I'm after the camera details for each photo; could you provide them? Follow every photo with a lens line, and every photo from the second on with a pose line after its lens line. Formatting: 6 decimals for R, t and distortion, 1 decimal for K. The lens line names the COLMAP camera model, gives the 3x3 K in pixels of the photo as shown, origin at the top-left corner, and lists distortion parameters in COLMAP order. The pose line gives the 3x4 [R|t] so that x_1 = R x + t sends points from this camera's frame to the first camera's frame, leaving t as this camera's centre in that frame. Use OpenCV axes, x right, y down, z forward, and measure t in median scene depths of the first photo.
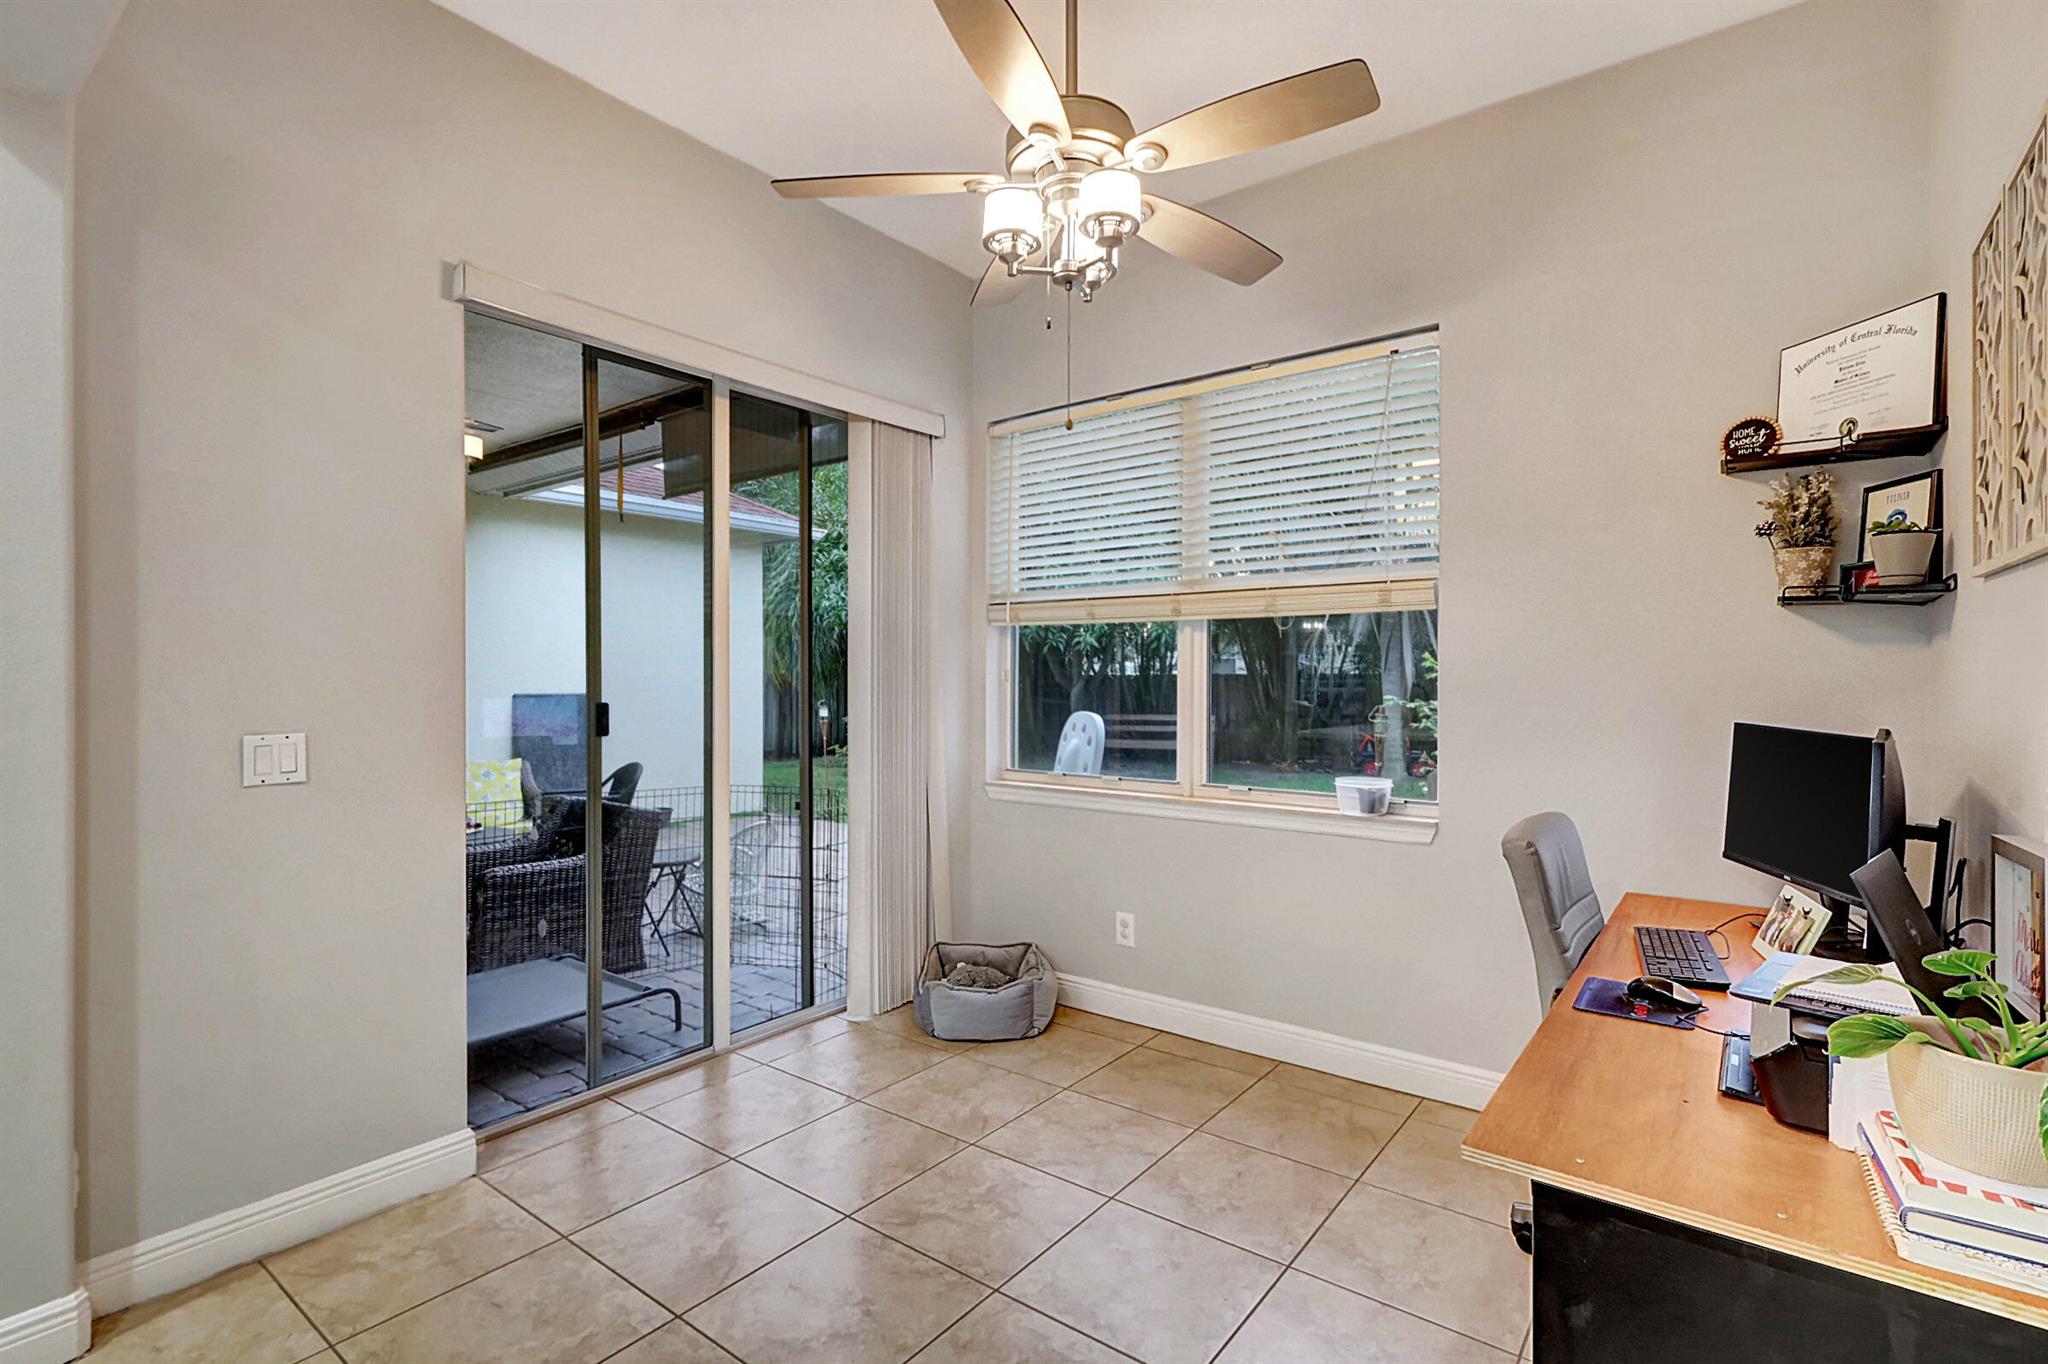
lens RADIAL K [[959.7, 0, 1024.9], [0, 959.7, 680.8], [0, 0, 1]] dist [0.003597, 0.000840]
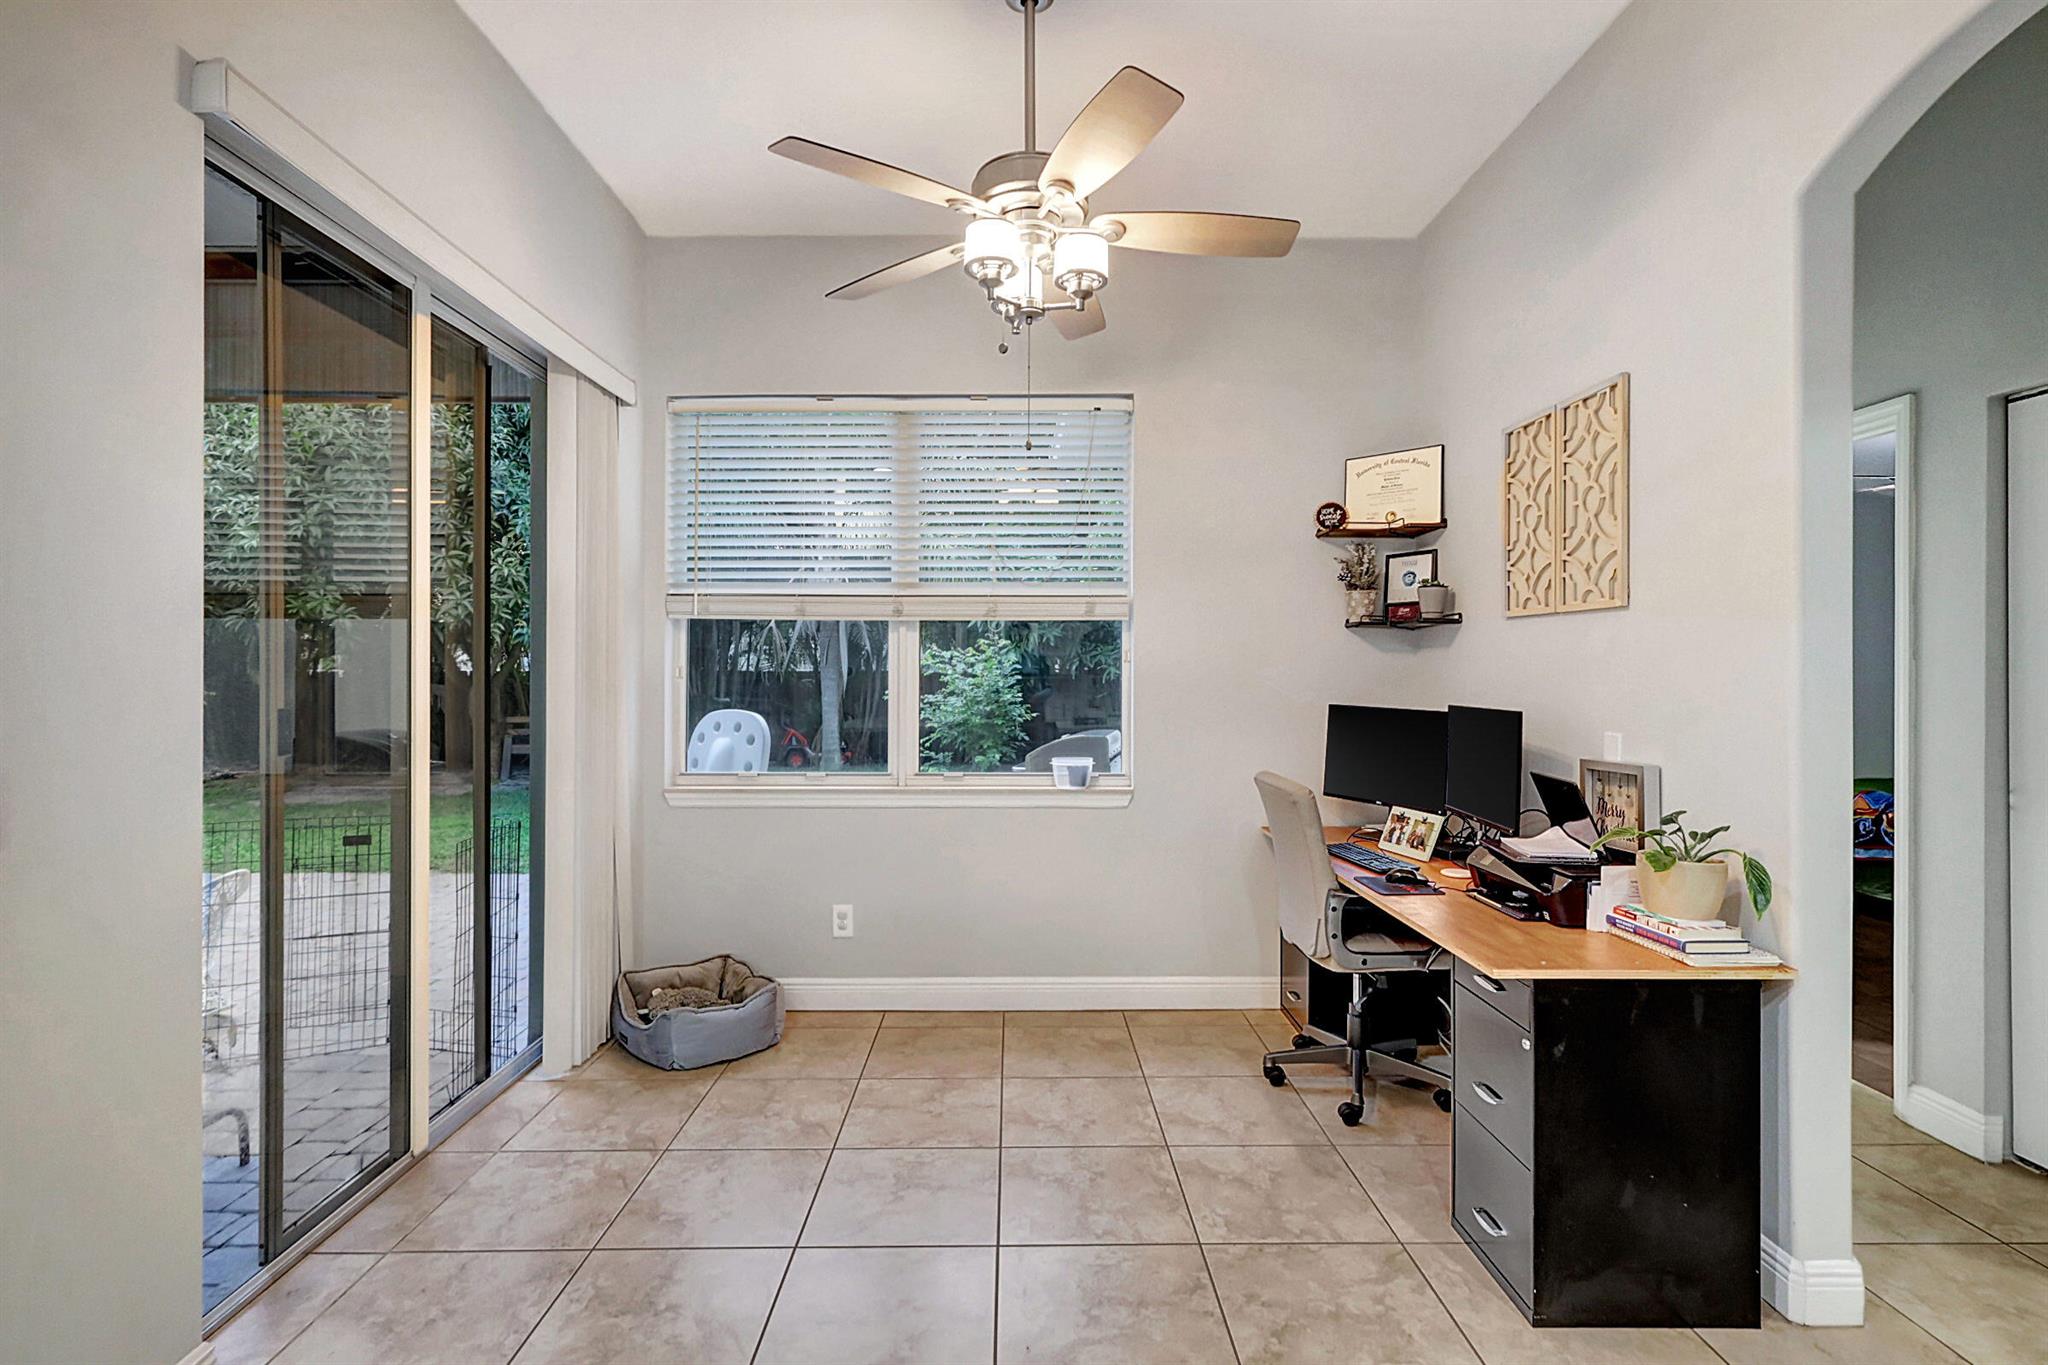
lens RADIAL K [[959.7, 0, 1023.6], [0, 959.7, 678.5], [0, 0, 1]] dist [0.003597, 0.000840]
pose [[0.787786, -0.002439, 0.615945, -0.439576], [0.001756, 0.999997, 0.001713, -0.000427], [-0.615947, -0.000268, 0.787788, 0.090846]]
